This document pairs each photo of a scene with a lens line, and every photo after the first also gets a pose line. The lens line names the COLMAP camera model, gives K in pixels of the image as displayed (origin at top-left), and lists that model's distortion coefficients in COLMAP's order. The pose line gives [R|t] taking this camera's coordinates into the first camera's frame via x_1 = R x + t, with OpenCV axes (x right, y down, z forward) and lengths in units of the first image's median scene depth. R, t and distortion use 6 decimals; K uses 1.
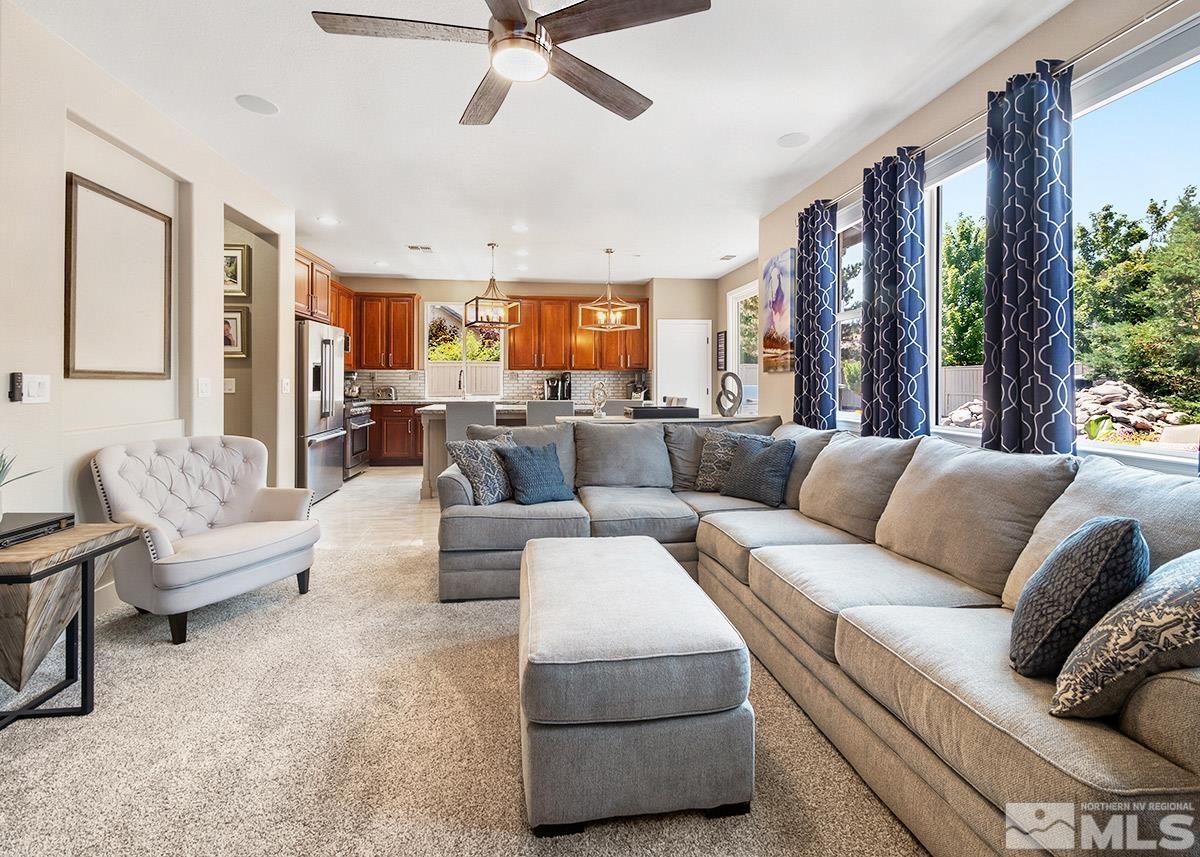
lens RADIAL K [[516.2, 0, 596.0], [0, 516.2, 383.8], [0, 0, 1]] dist [-0.007829, 0.000916]
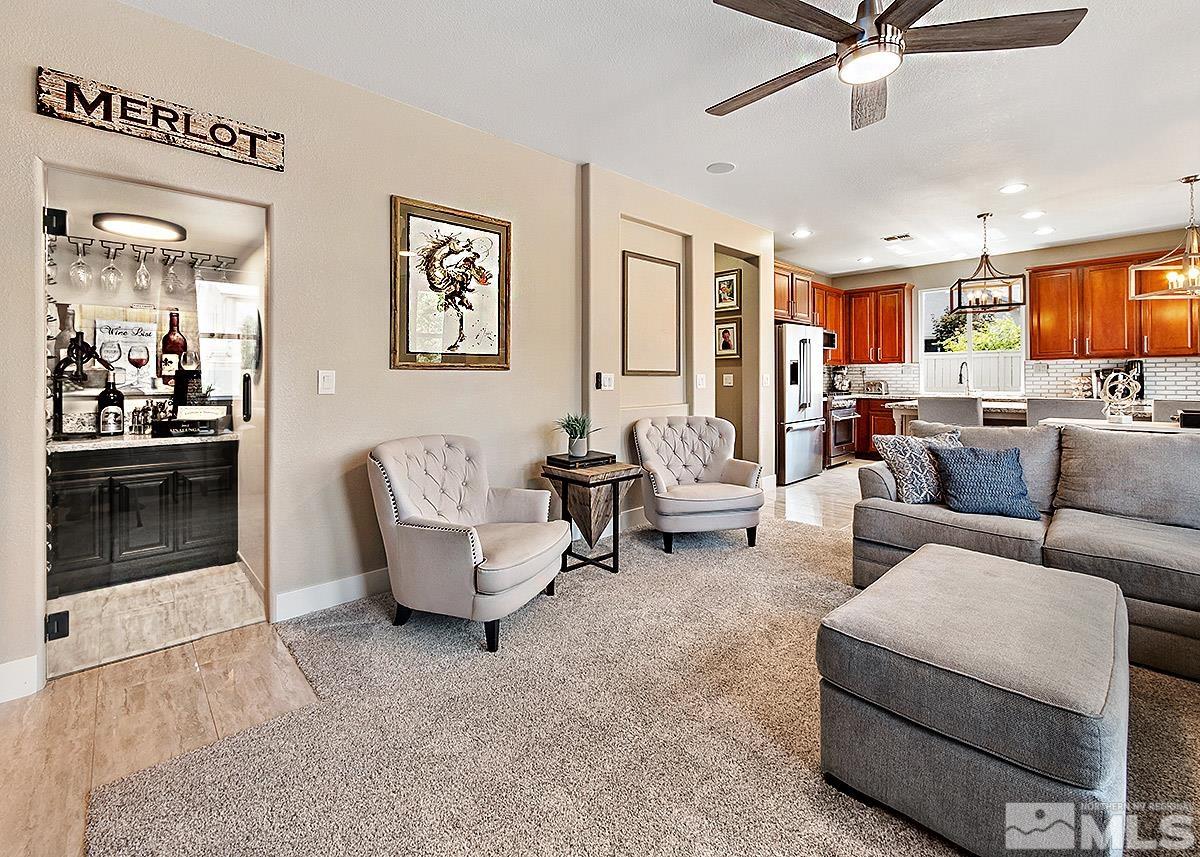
lens RADIAL K [[516.2, 0, 605.8], [0, 516.2, 374.5], [0, 0, 1]] dist [-0.007829, 0.000916]
pose [[0.588636, -0.010352, -0.808332, 0.198182], [0.004157, 0.999944, -0.009779, 0.001342], [0.808388, 0.002396, 0.588645, -0.018750]]
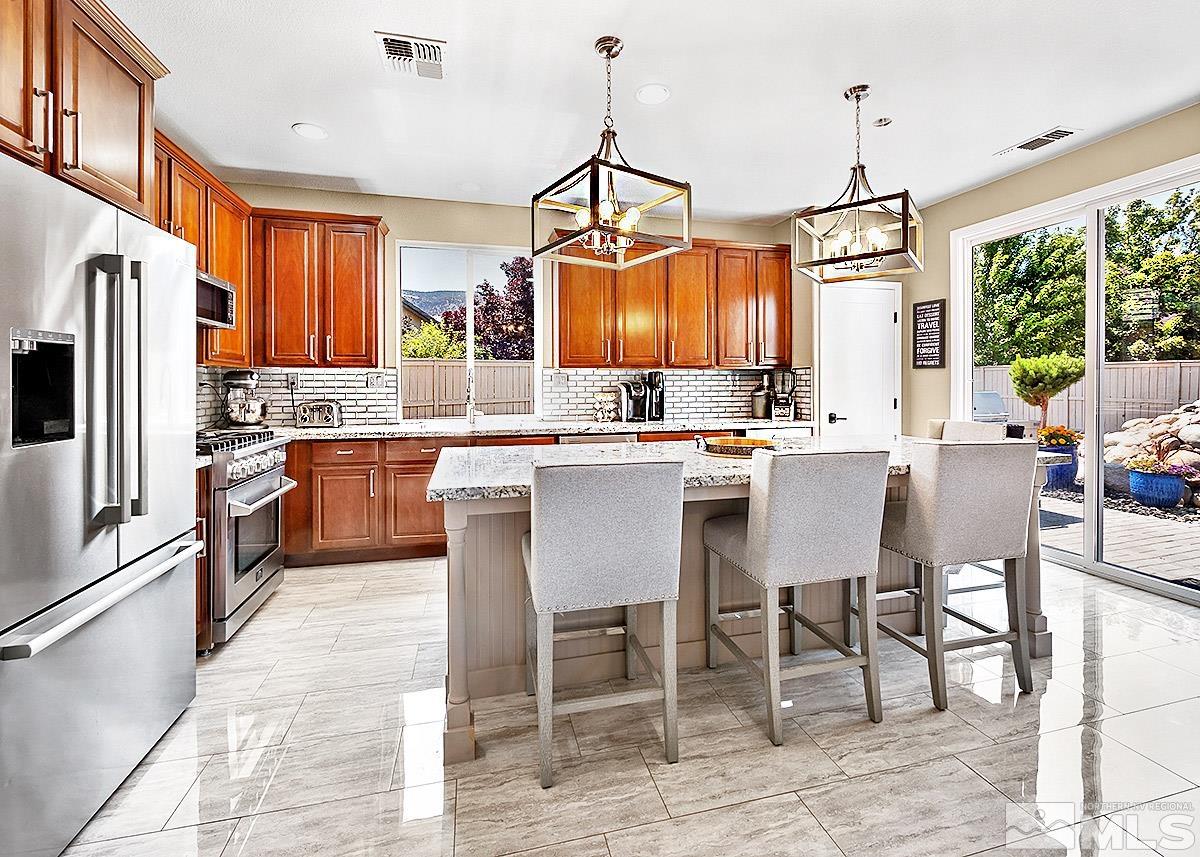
lens RADIAL K [[516.2, 0, 600.7], [0, 516.2, 386.3], [0, 0, 1]] dist [-0.007829, 0.000916]
pose [[0.992770, -0.005511, 0.119902, -0.430781], [0.005226, 0.999983, 0.002691, -0.019605], [-0.119914, -0.002045, 0.992782, 1.030207]]
